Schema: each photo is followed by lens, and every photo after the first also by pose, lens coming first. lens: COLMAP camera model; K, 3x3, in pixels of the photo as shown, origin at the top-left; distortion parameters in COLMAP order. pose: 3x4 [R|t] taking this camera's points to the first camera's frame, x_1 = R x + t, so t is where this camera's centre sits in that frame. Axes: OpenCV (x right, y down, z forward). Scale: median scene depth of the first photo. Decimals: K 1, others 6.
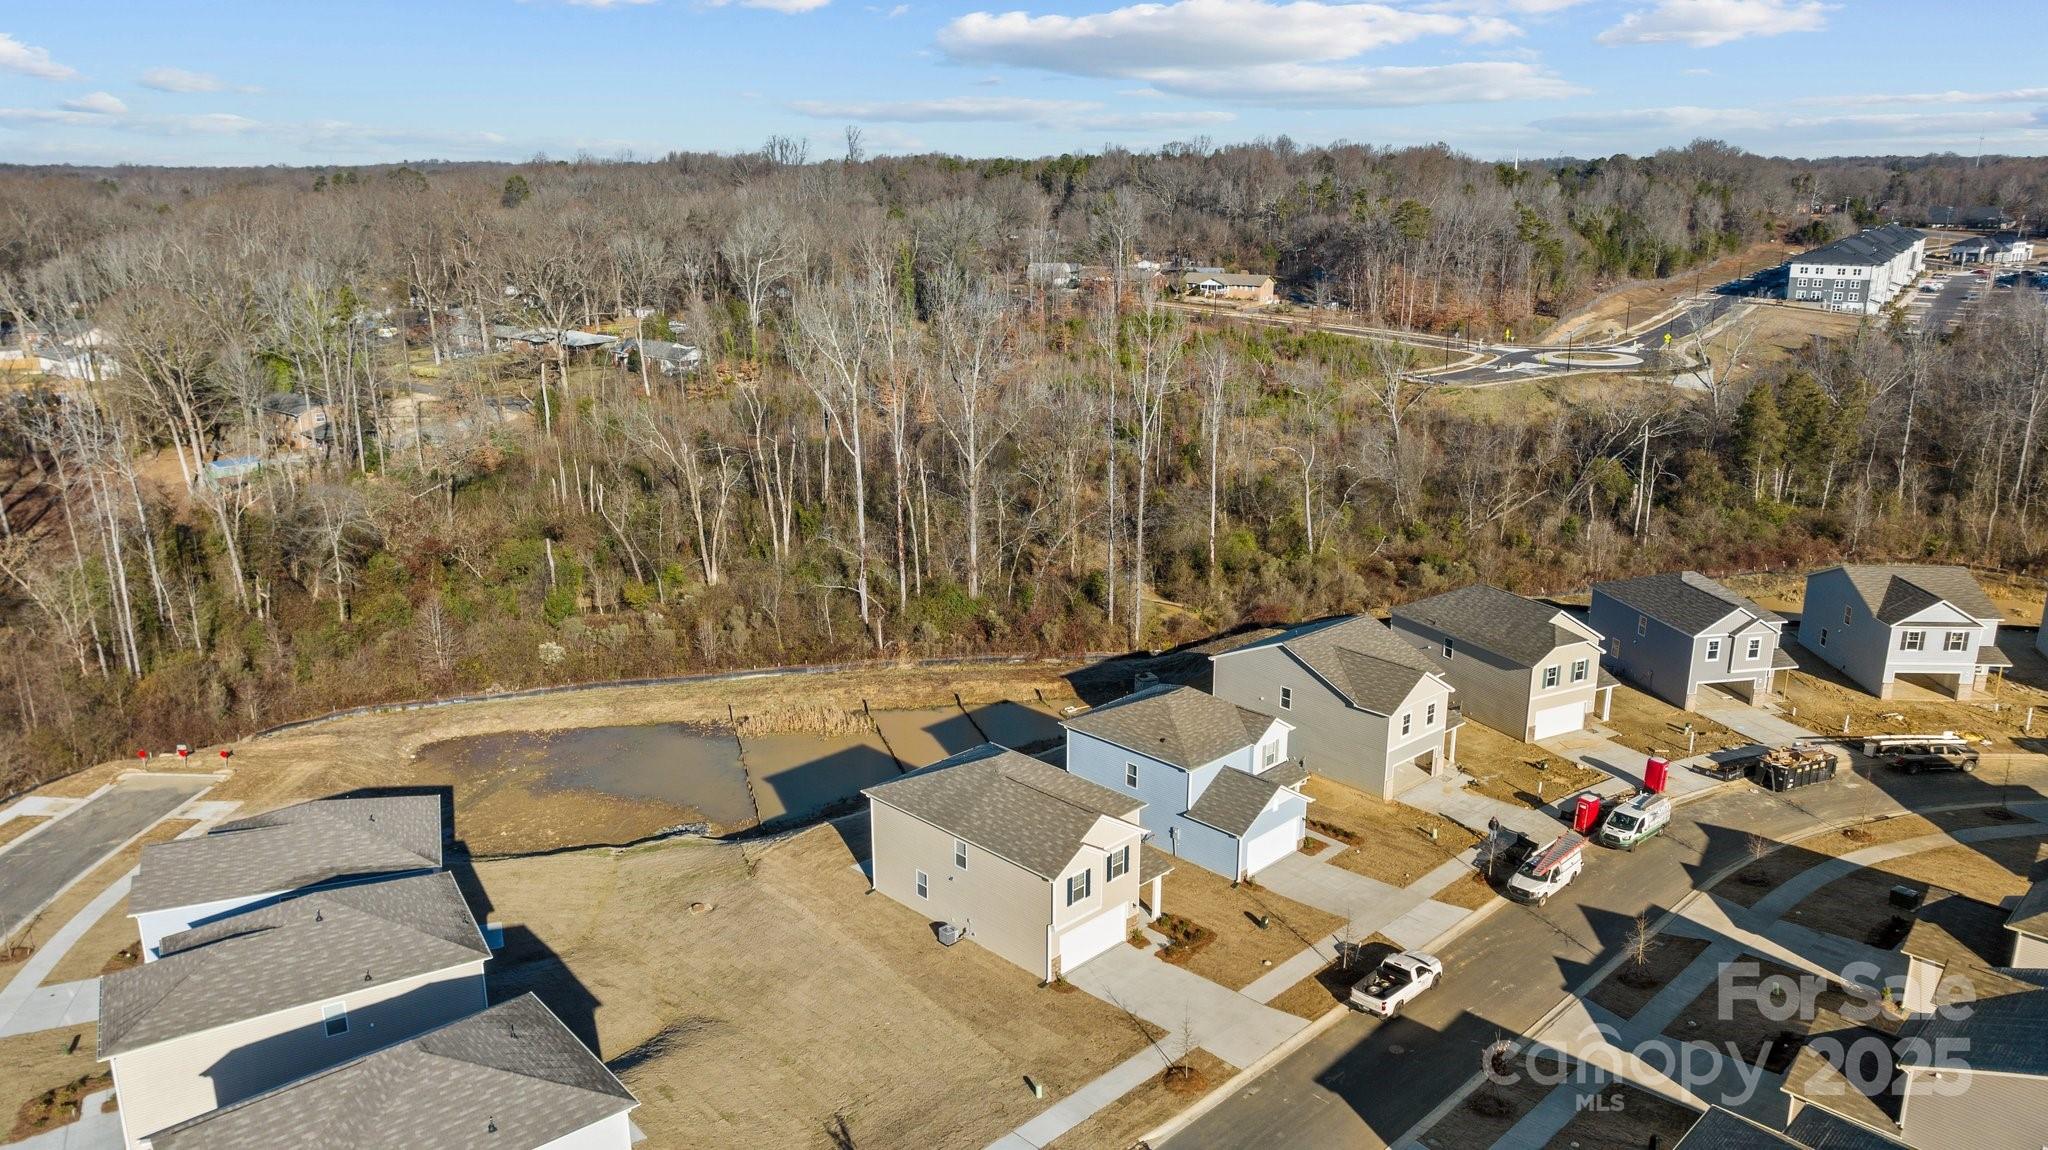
lens RADIAL K [[1530.7, 0, 1024.0], [0, 1530.7, 575.0], [0, 0, 1]] dist [-0.017879, -0.000697]
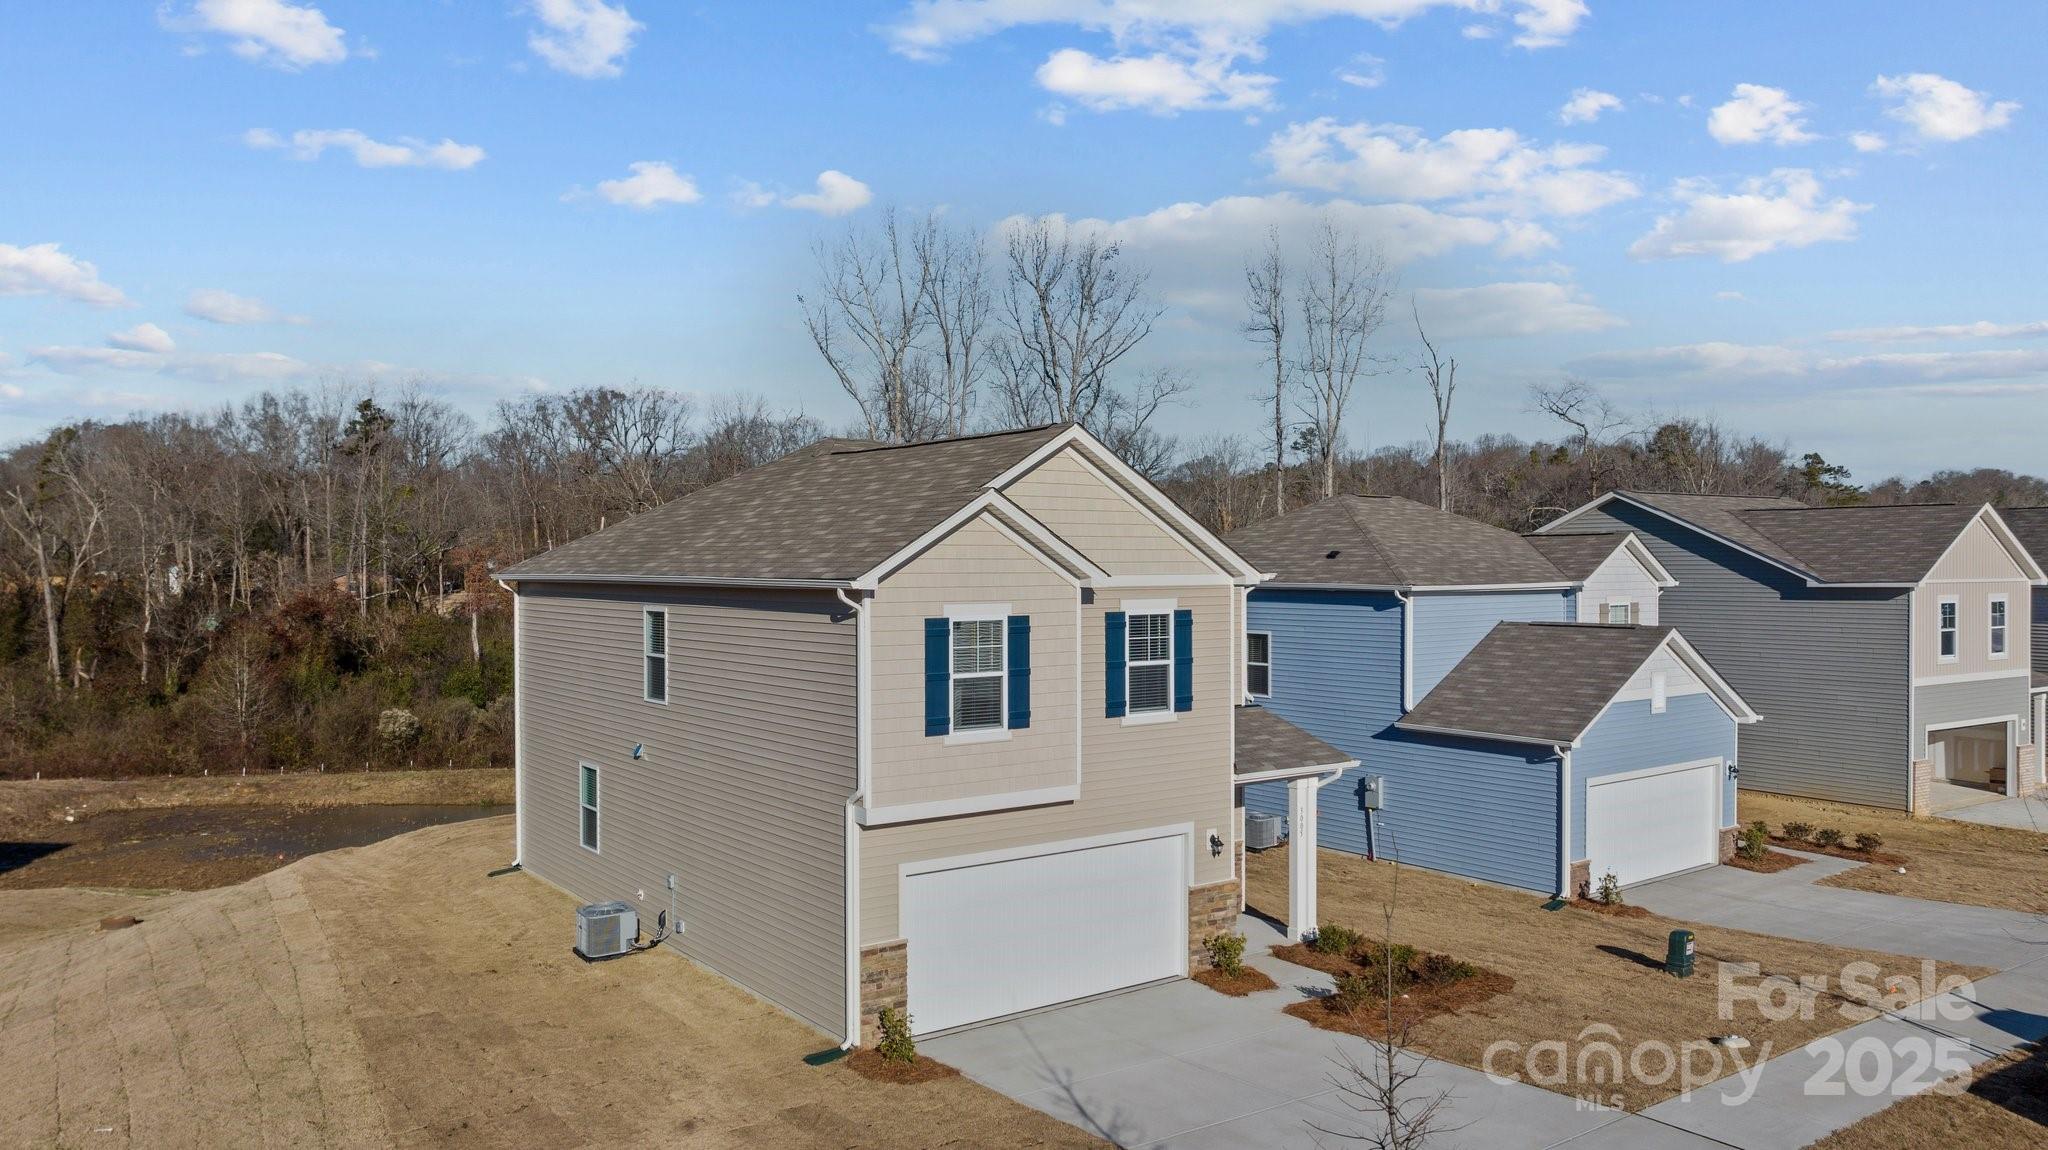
lens RADIAL K [[1474.4, 0, 1024.0], [0, 1474.4, 575.0], [0, 0, 1]] dist [-0.020908, 0.004553]
pose [[0.988403, -0.001713, -0.151845, 0.067702], [-0.039547, 0.962529, -0.268281, 0.209594], [0.146615, 0.271174, 0.951298, 0.615782]]
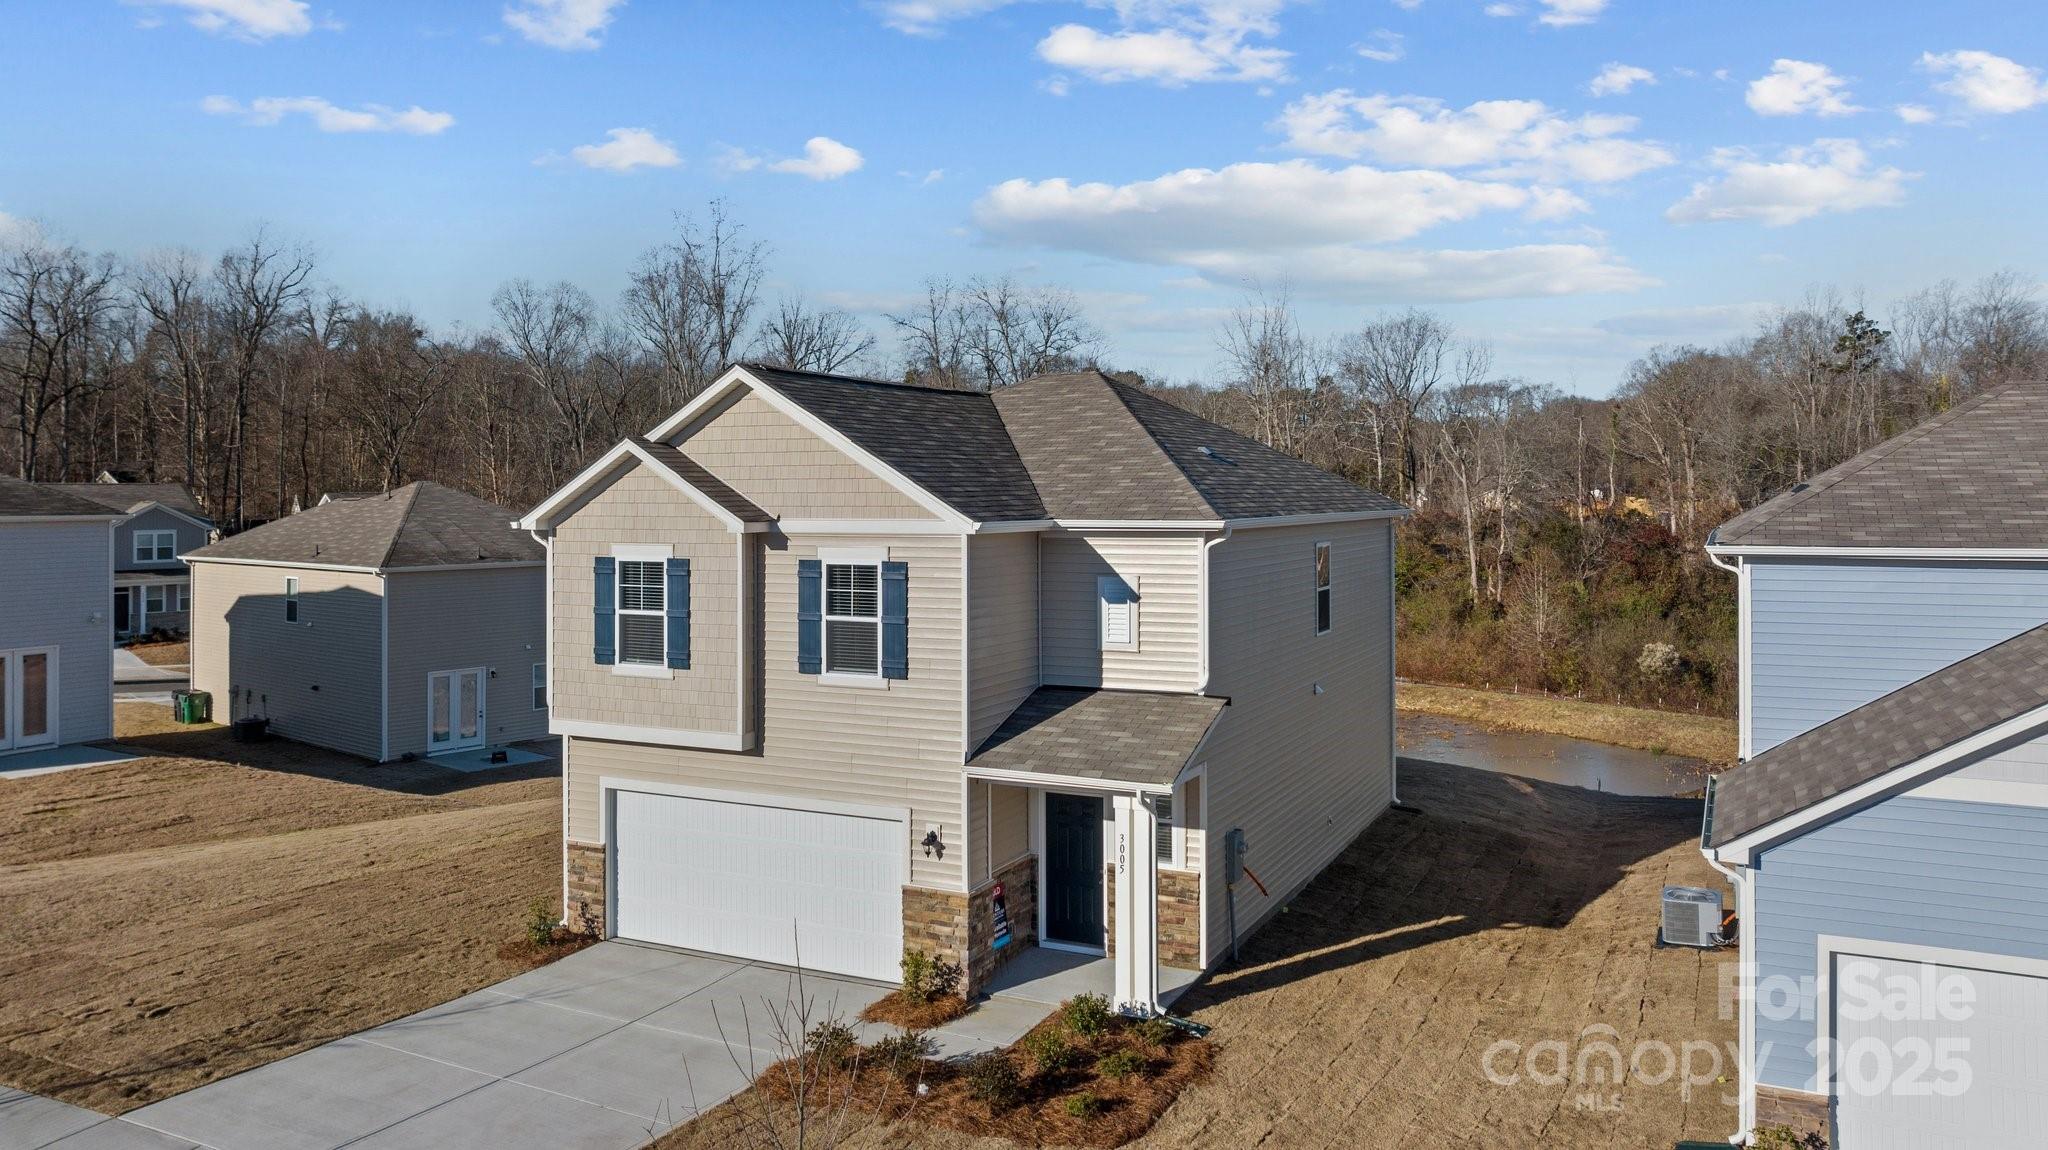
lens RADIAL K [[1471.6, 0, 990.7], [0, 1471.6, 502.4], [0, 0, 1]] dist [-0.020987, 0.004405]
pose [[0.308681, 0.001826, -0.951164, 0.256156], [-0.262707, 0.961264, -0.083411, 0.155855], [0.914167, 0.275624, 0.297203, 0.796332]]
